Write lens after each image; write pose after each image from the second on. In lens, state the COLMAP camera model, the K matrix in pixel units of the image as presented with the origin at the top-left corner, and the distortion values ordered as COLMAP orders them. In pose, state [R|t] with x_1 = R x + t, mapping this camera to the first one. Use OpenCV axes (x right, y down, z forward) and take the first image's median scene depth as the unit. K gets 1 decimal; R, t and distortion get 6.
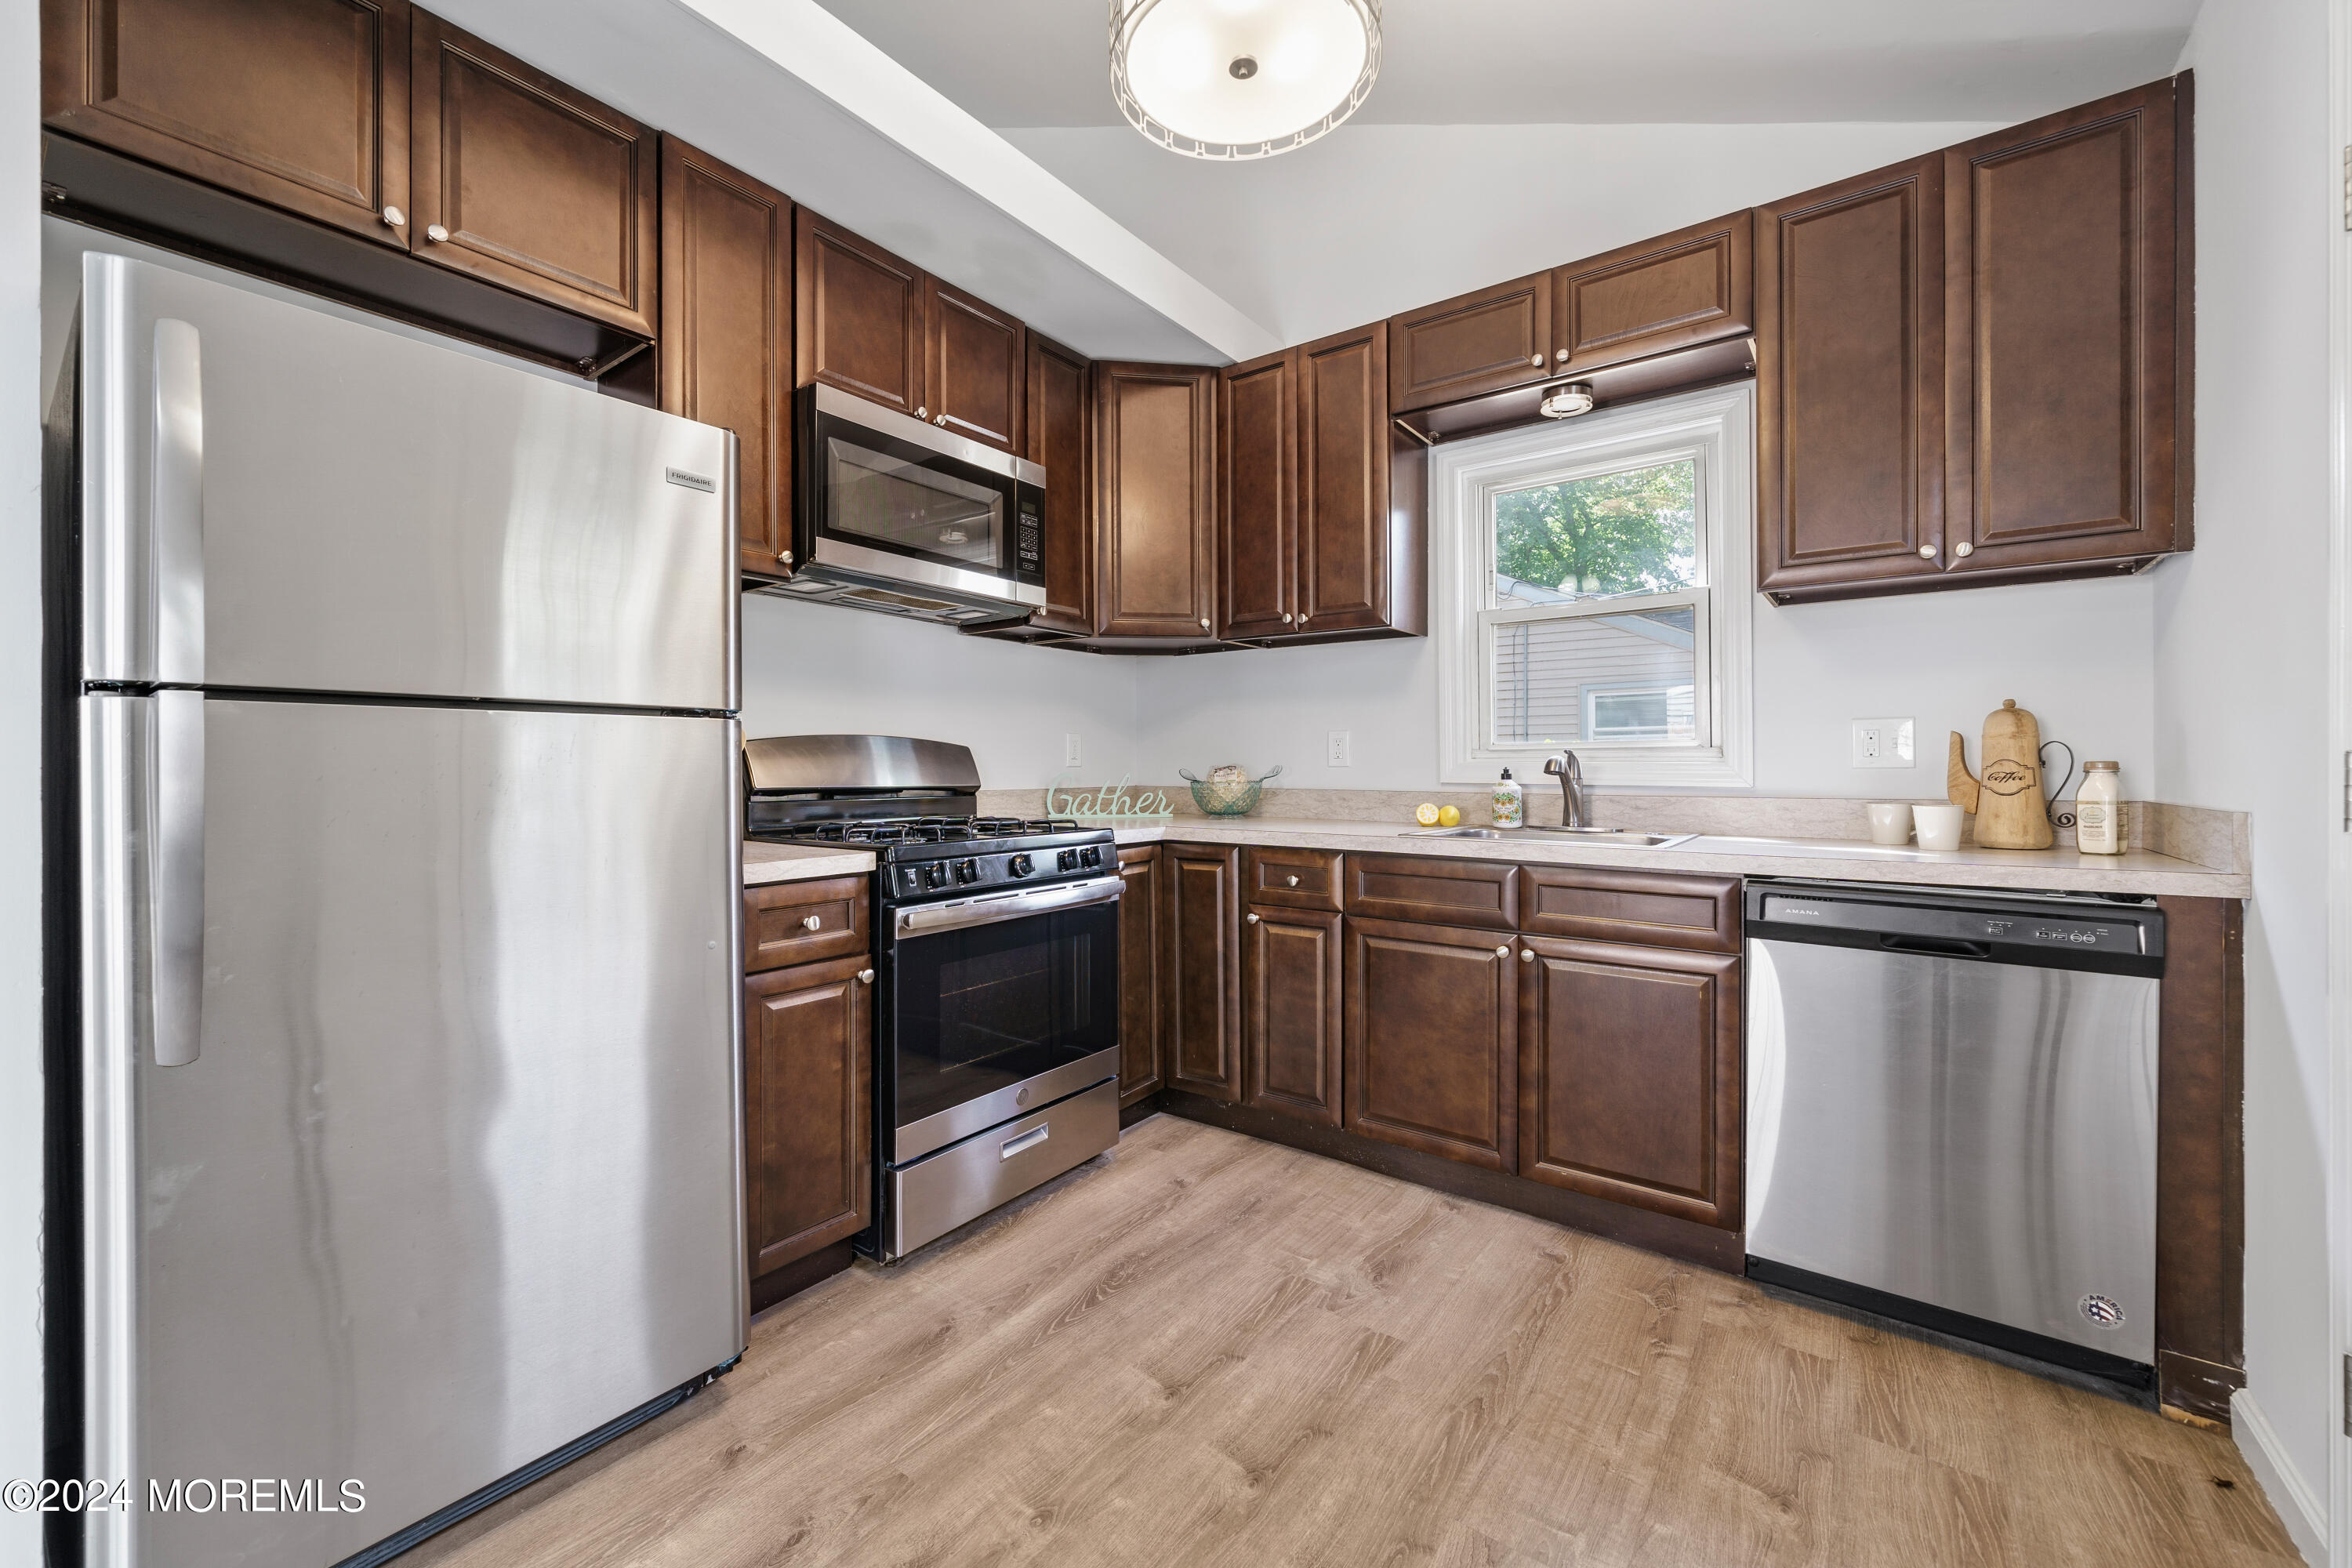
lens RADIAL K [[948.6, 0, 1155.7], [0, 948.6, 765.0], [0, 0, 1]] dist [-0.002831, 0.000609]
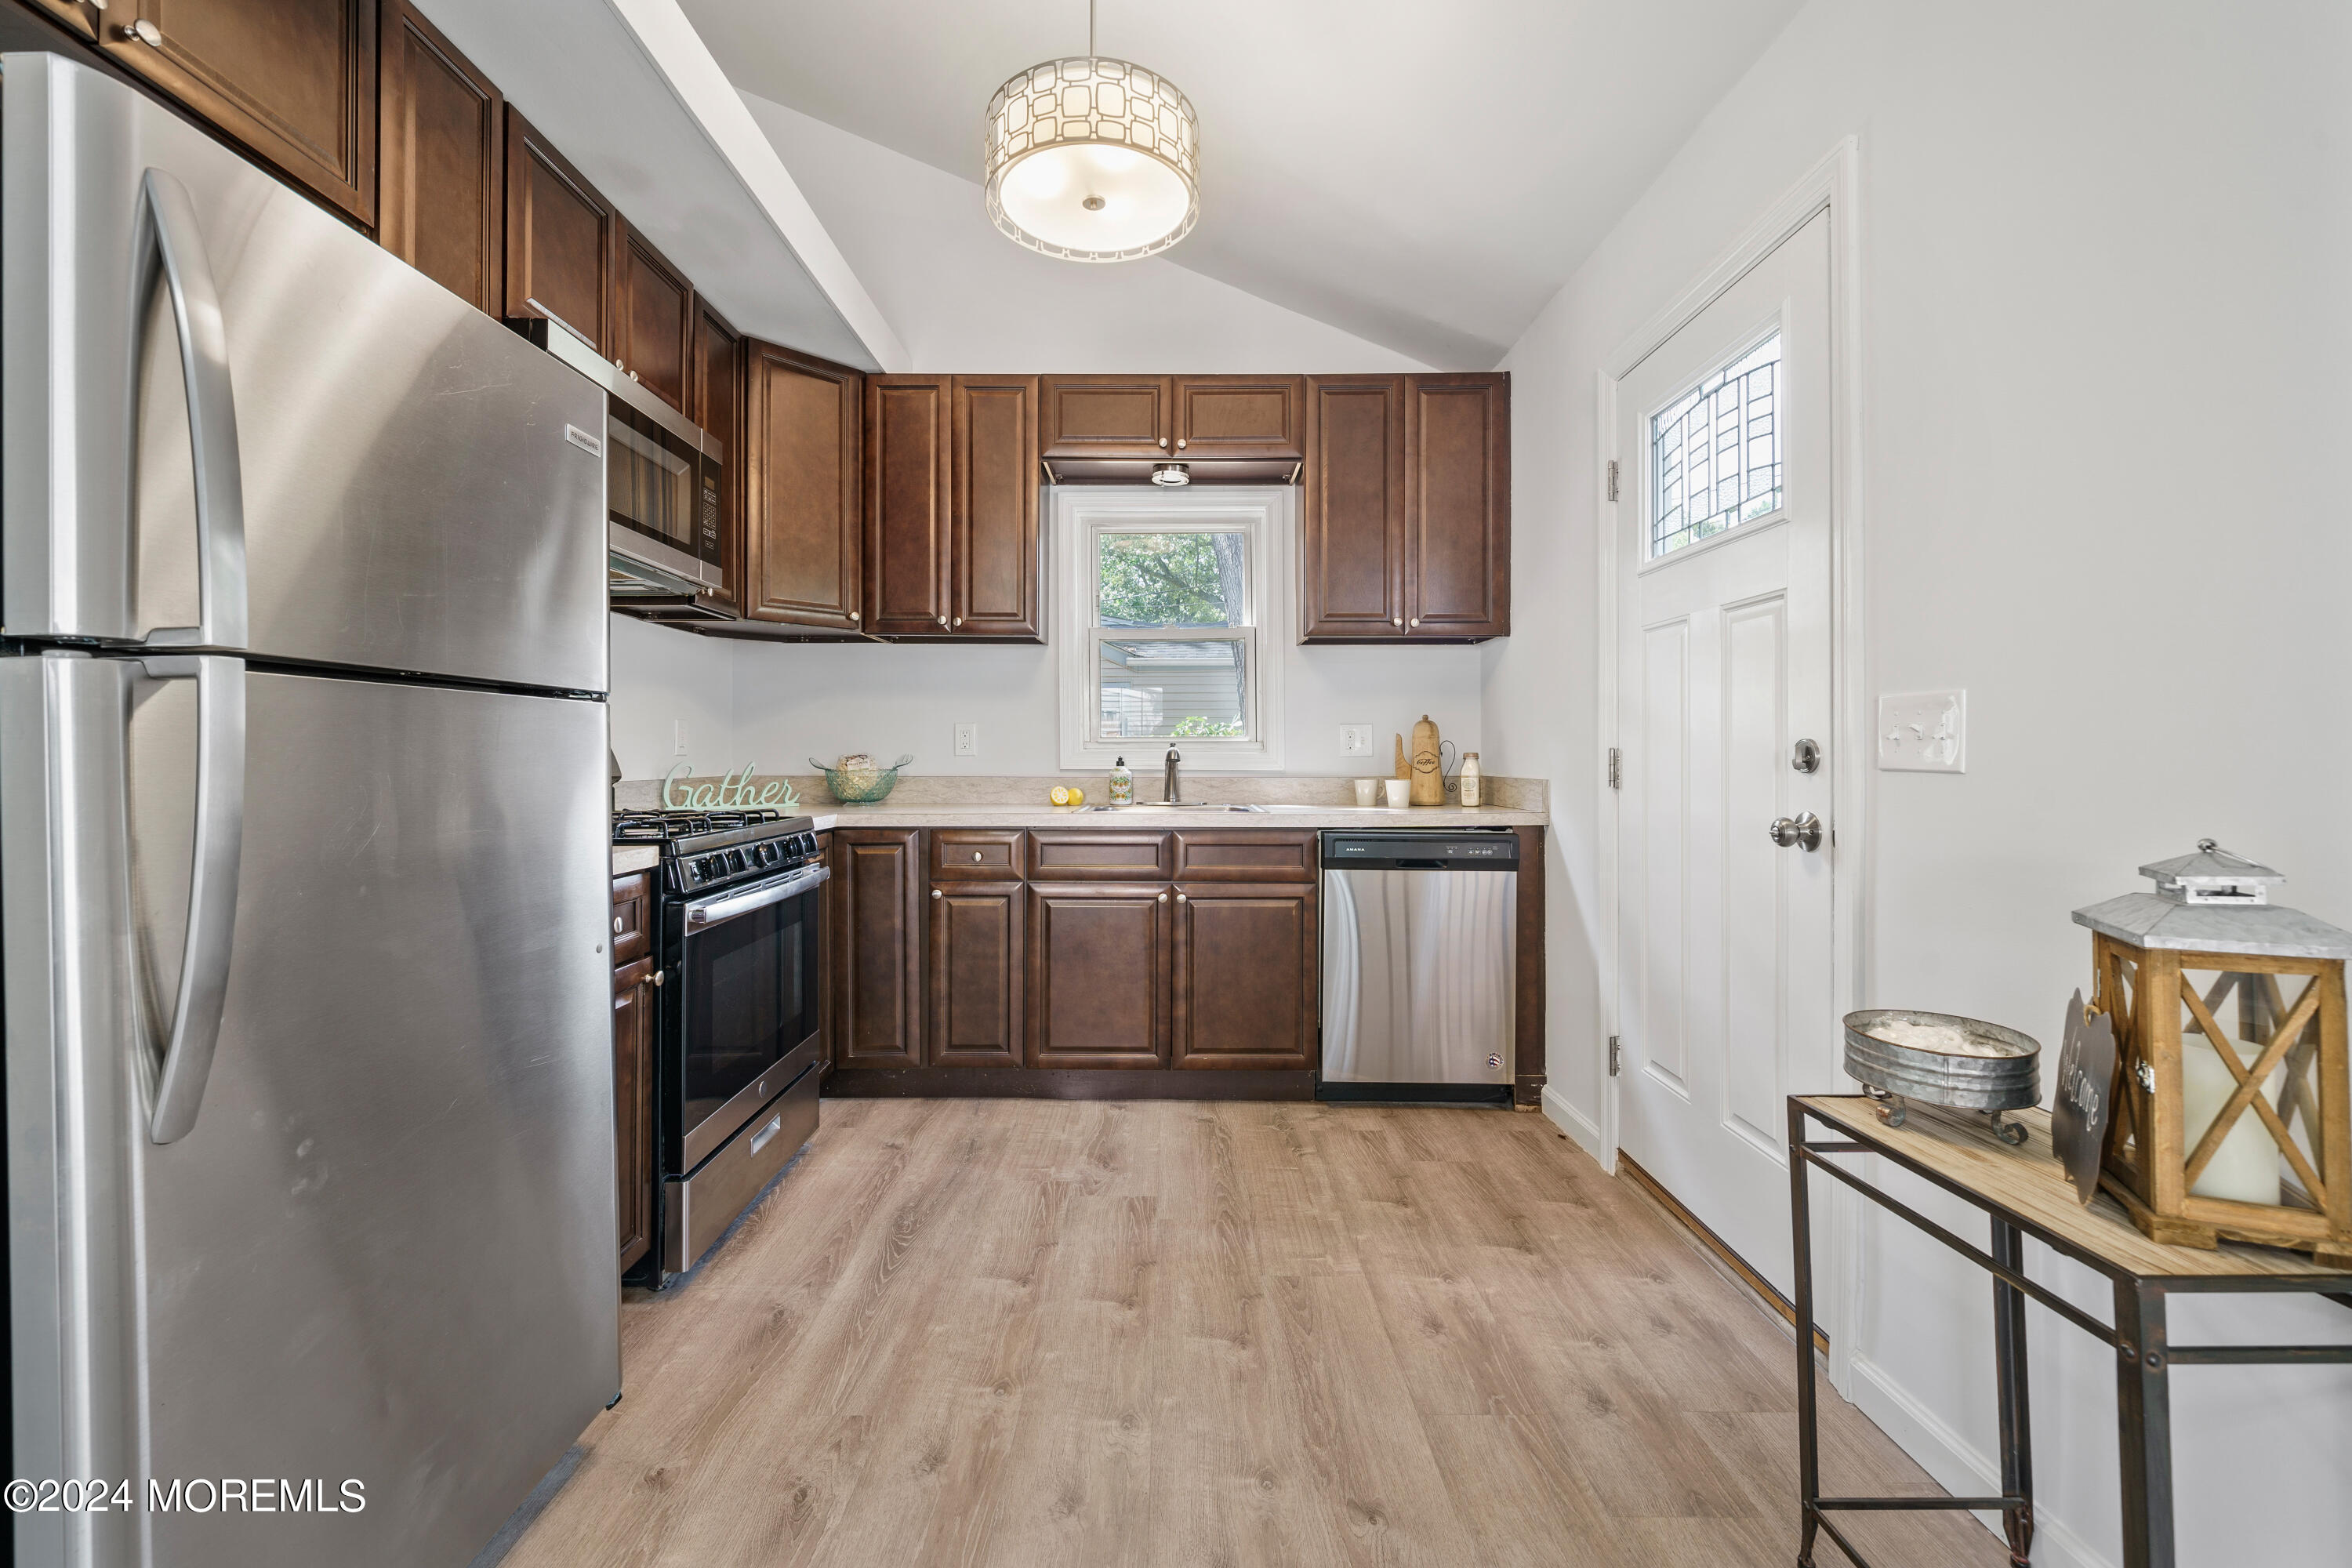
lens RADIAL K [[948.6, 0, 1180.3], [0, 948.6, 744.6], [0, 0, 1]] dist [-0.002831, 0.000609]
pose [[0.797673, 0.007444, 0.603044, -0.441348], [-0.001349, 0.999943, -0.010559, 0.000568], [-0.603088, 0.007610, 0.797638, -0.058002]]
